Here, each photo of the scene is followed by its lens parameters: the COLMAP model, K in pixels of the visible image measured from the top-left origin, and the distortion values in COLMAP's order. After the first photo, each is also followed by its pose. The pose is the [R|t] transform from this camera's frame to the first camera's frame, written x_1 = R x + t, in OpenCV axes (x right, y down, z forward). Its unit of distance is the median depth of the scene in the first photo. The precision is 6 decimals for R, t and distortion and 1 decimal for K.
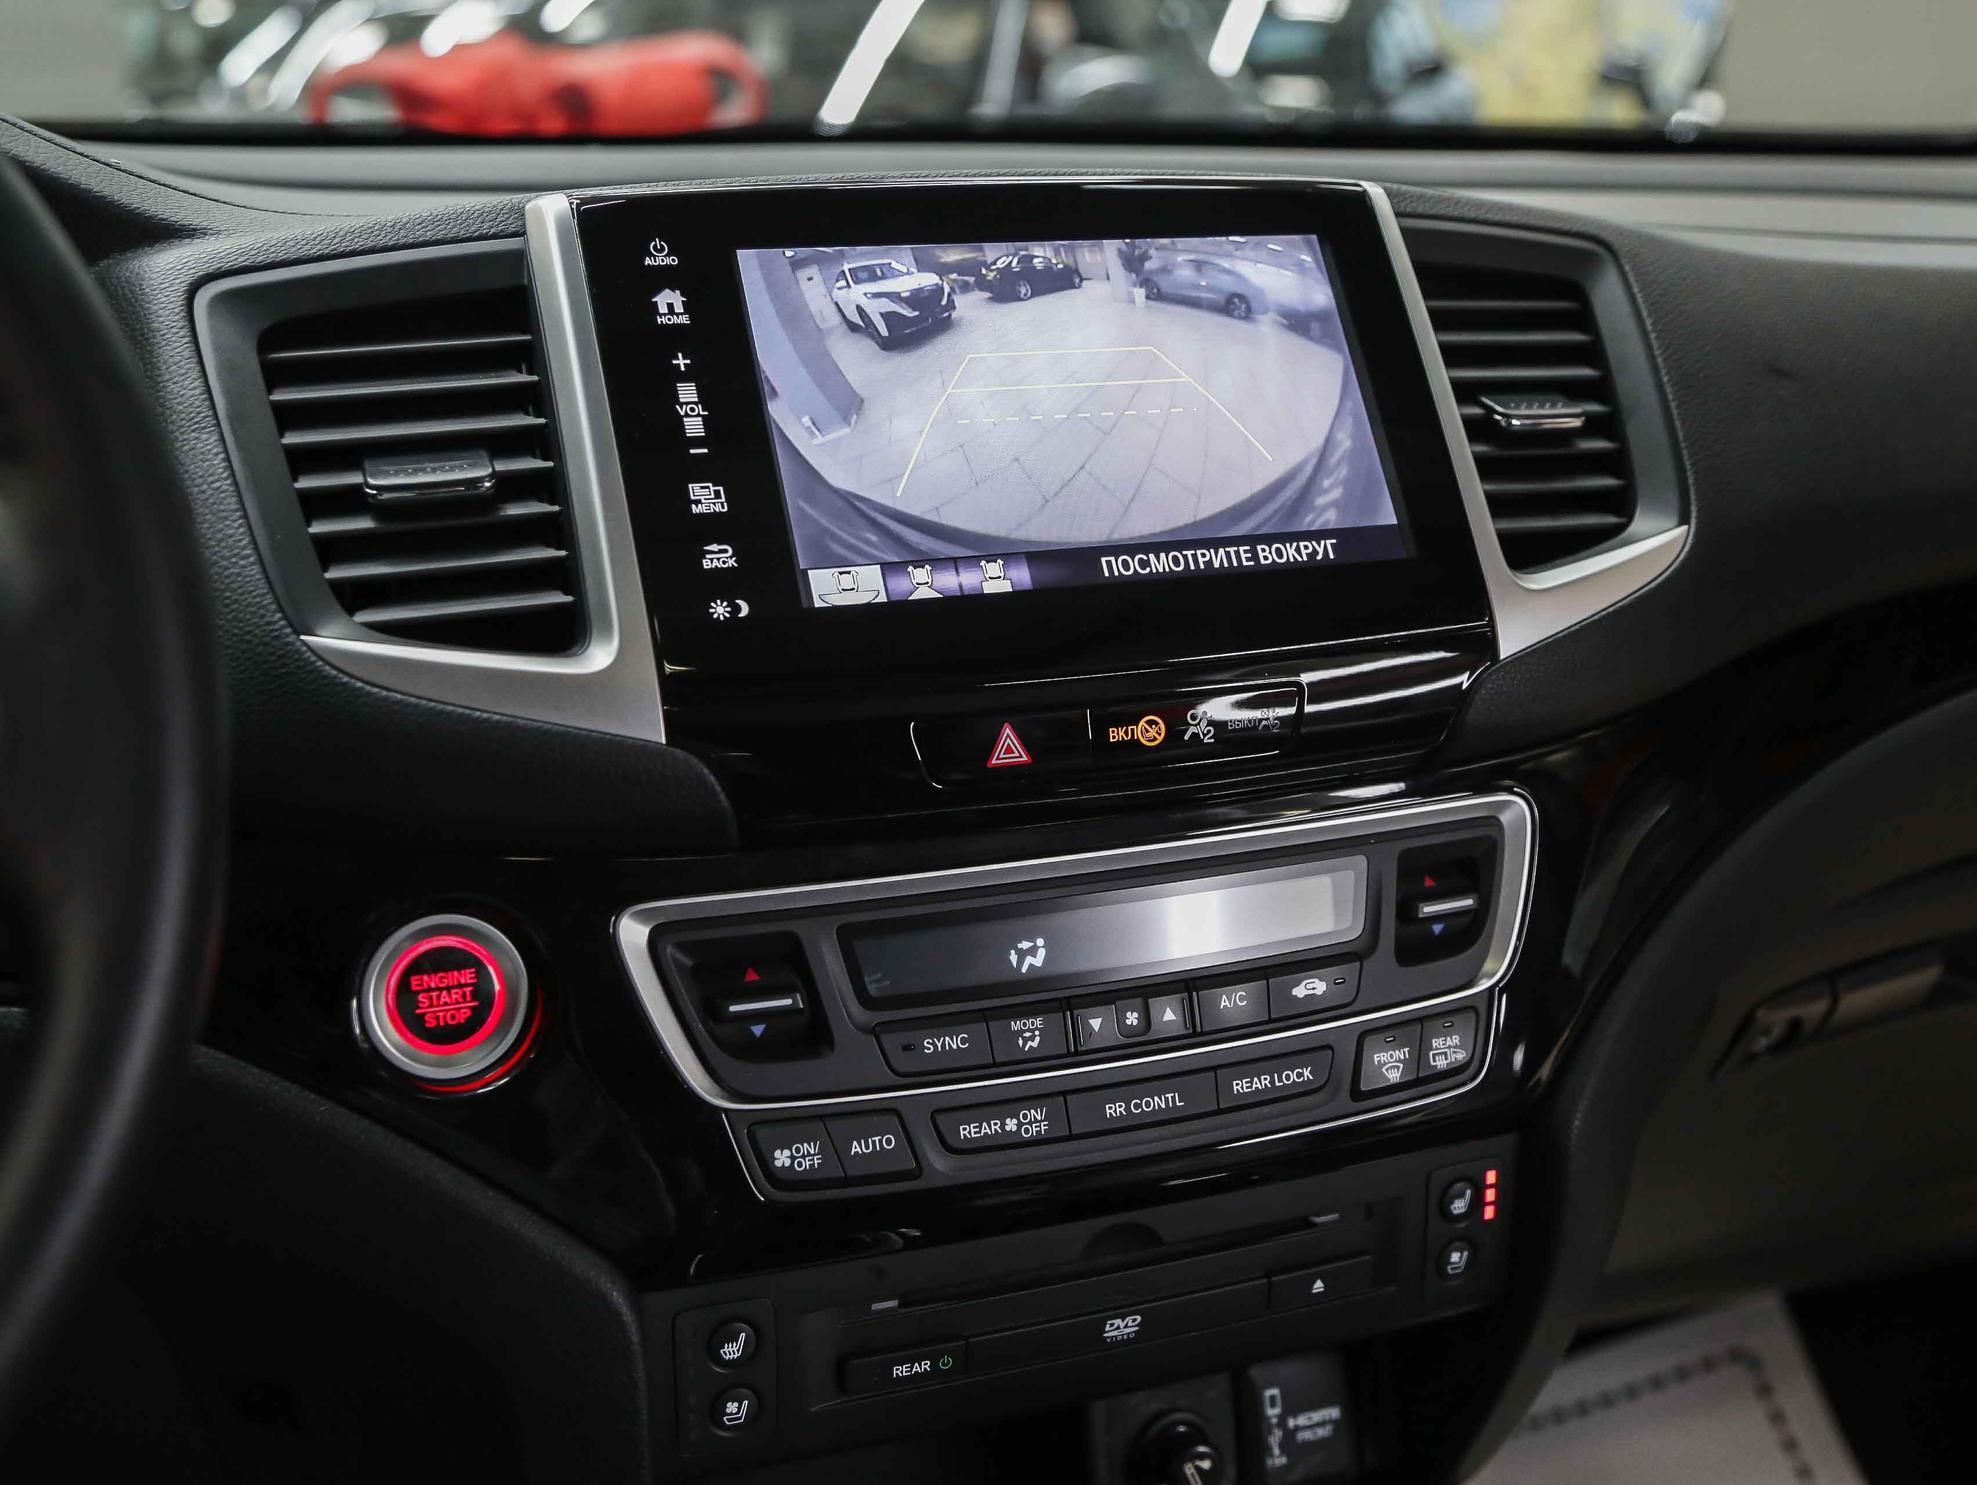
lens RADIAL K [[2347.0, 0, 989.0], [0, 2347.0, 739.4], [0, 0, 1]] dist [0.016745, 0.000000]
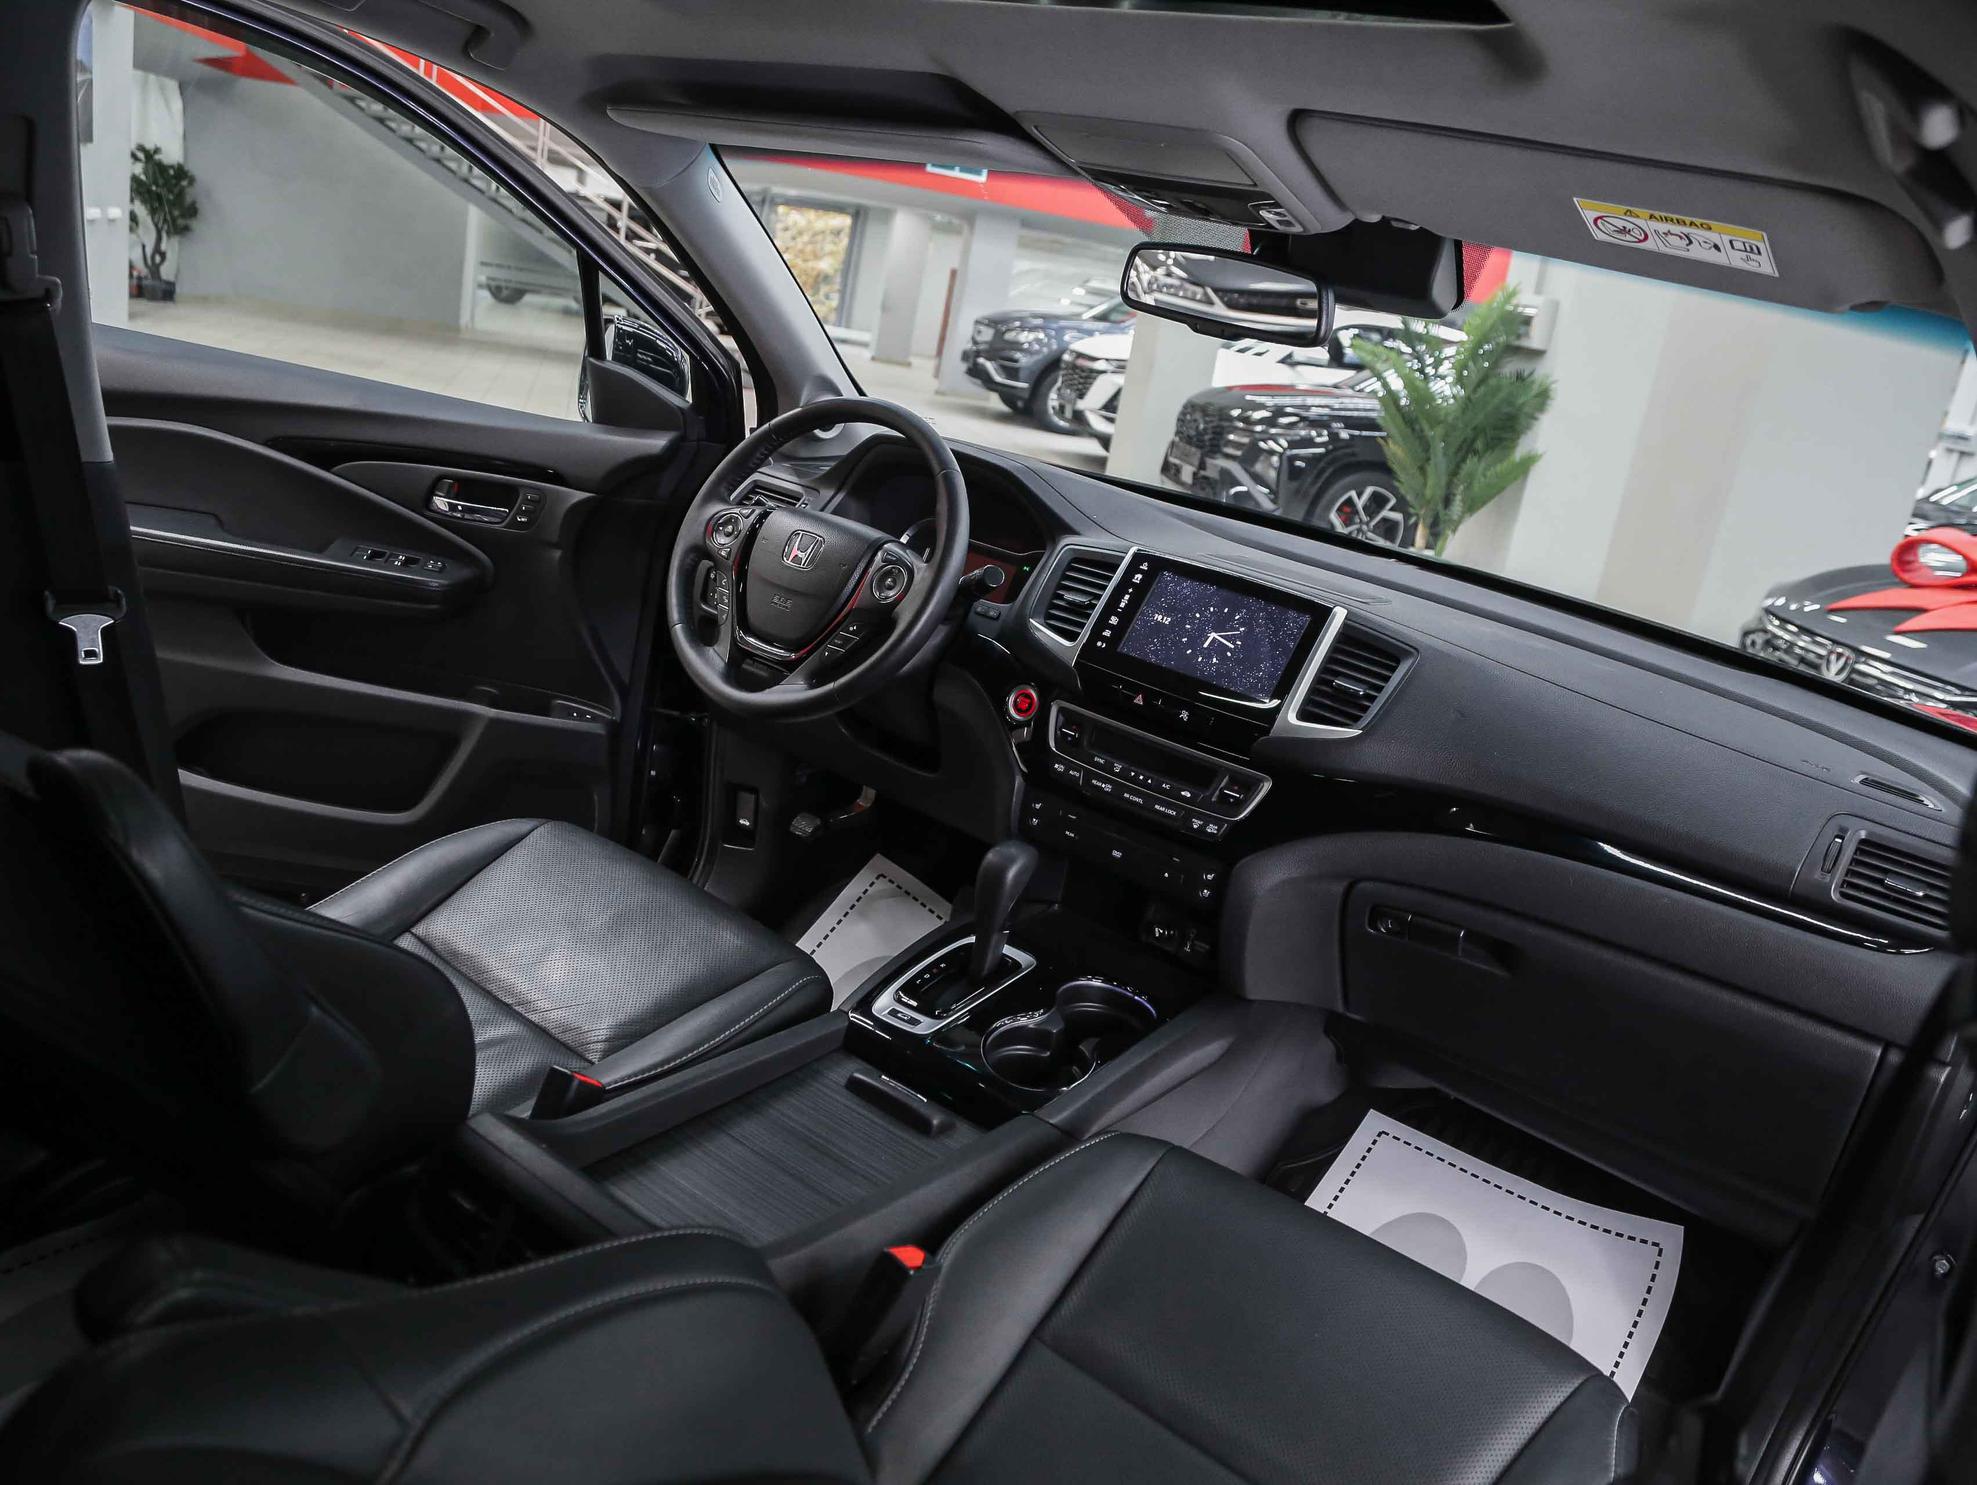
lens RADIAL K [[1538.0, 0, 980.0], [0, 1538.0, 764.2], [0, 0, 1]] dist [-0.104903, 0.035020]
pose [[0.515223, 0.348215, -0.783129, 1.966970], [-0.396562, 0.906904, 0.142351, -0.162447], [0.759792, 0.237217, 0.605347, -0.774583]]
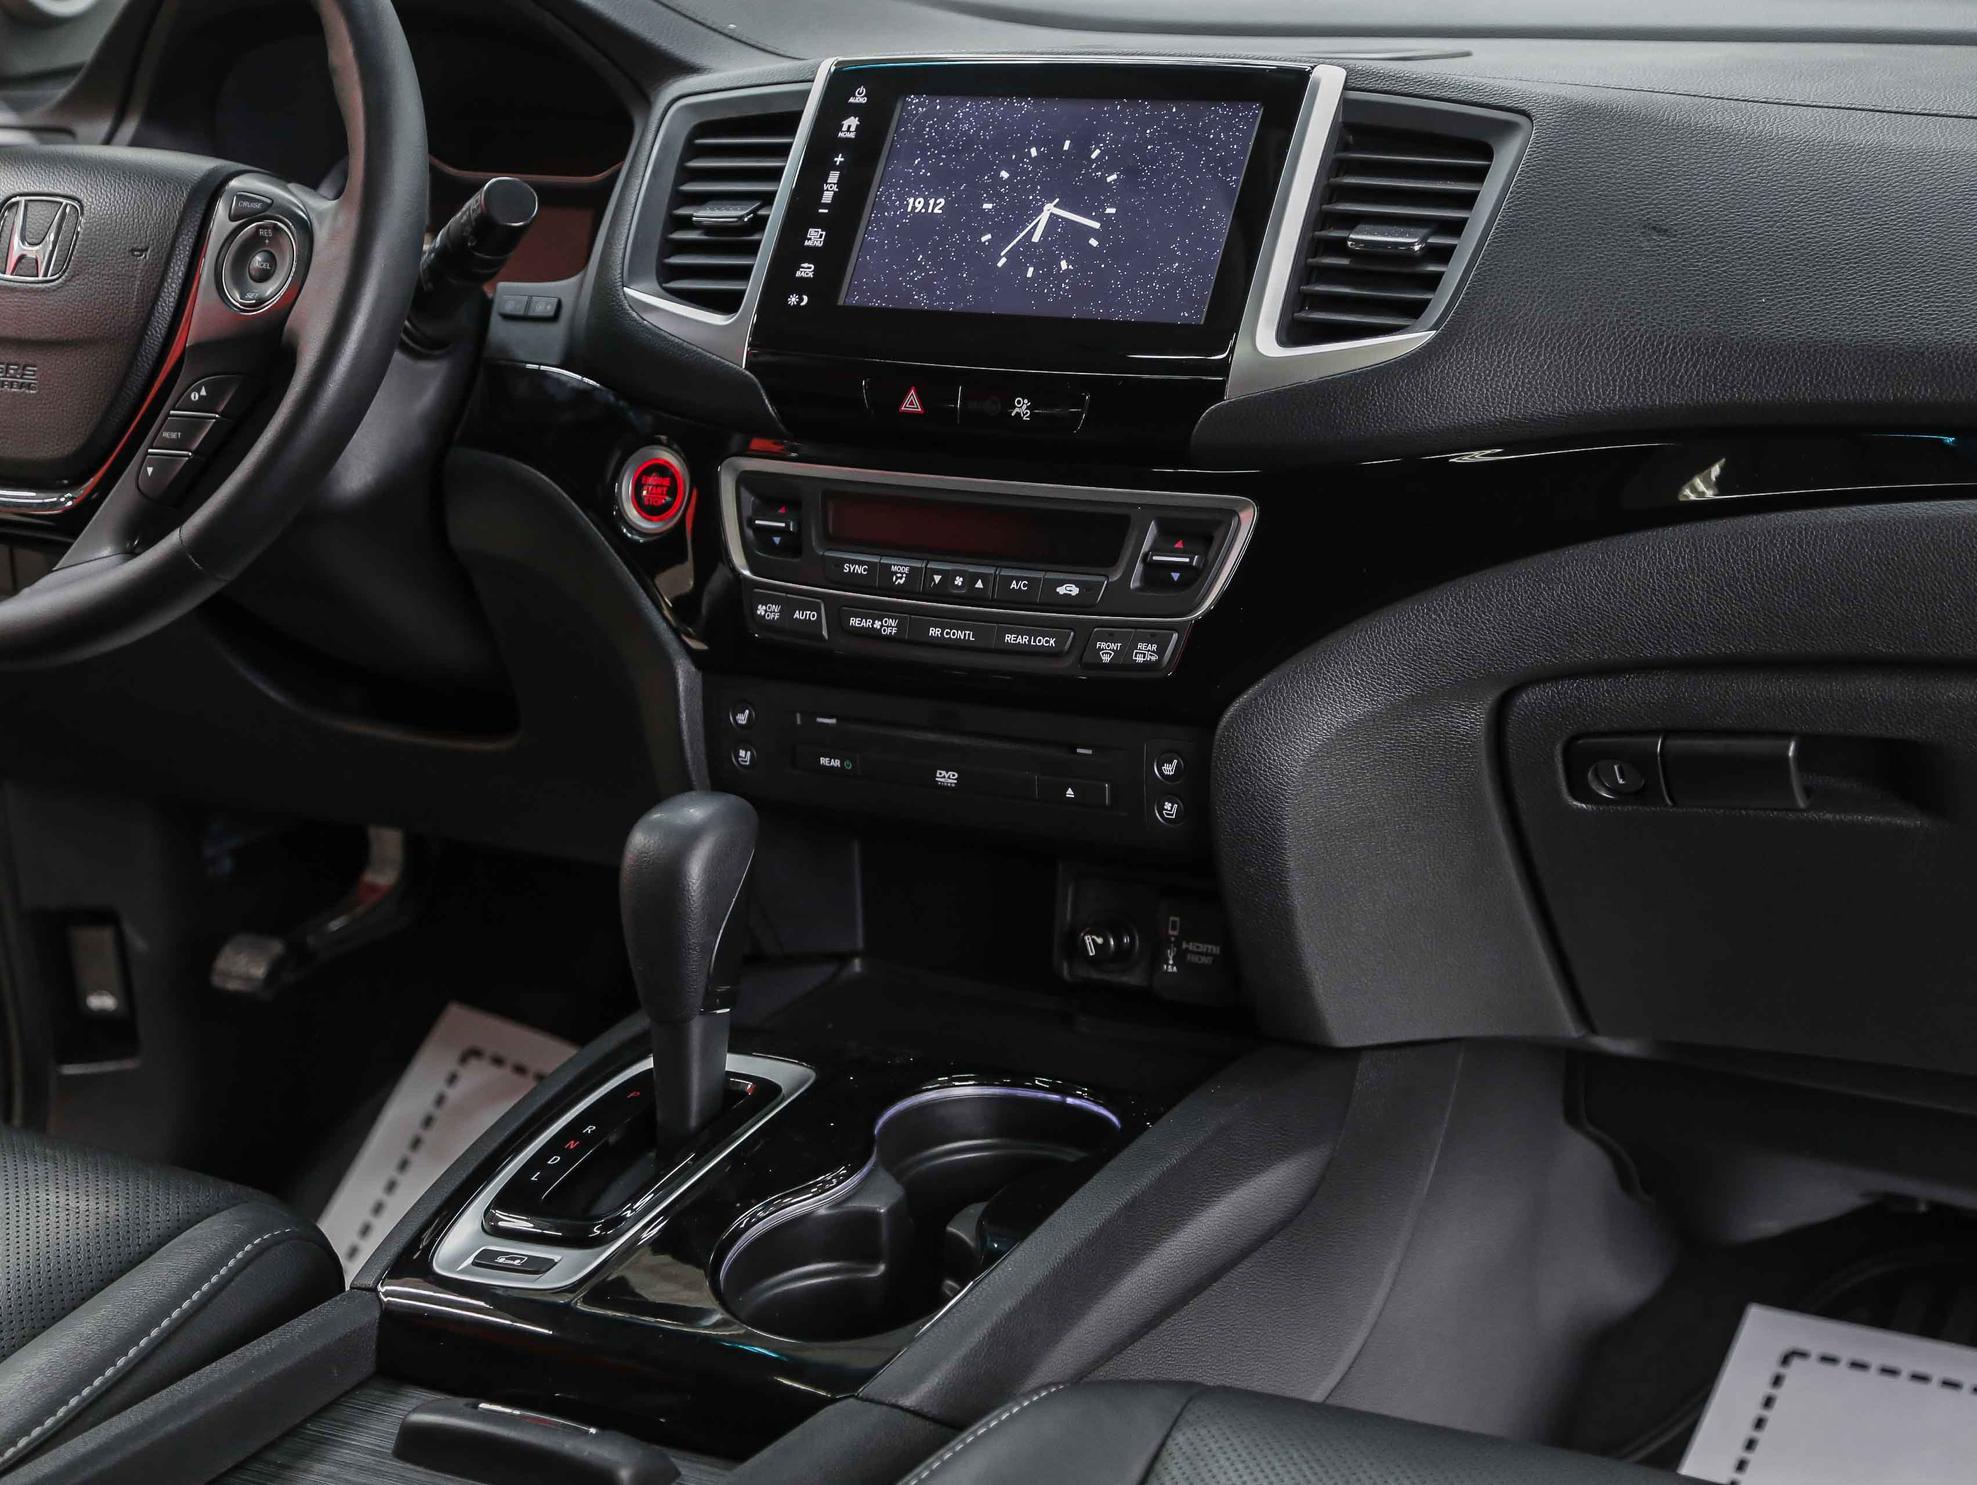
lens RADIAL K [[3749.3, 0, 959.3], [0, 3749.3, 742.5], [0, 0, 1]] dist [0.252543, 0.000000]
pose [[0.612445, 0.180222, -0.769695, 2.139583], [-0.183485, 0.979483, 0.083344, 0.012044], [0.768924, 0.090184, 0.632948, -0.652226]]
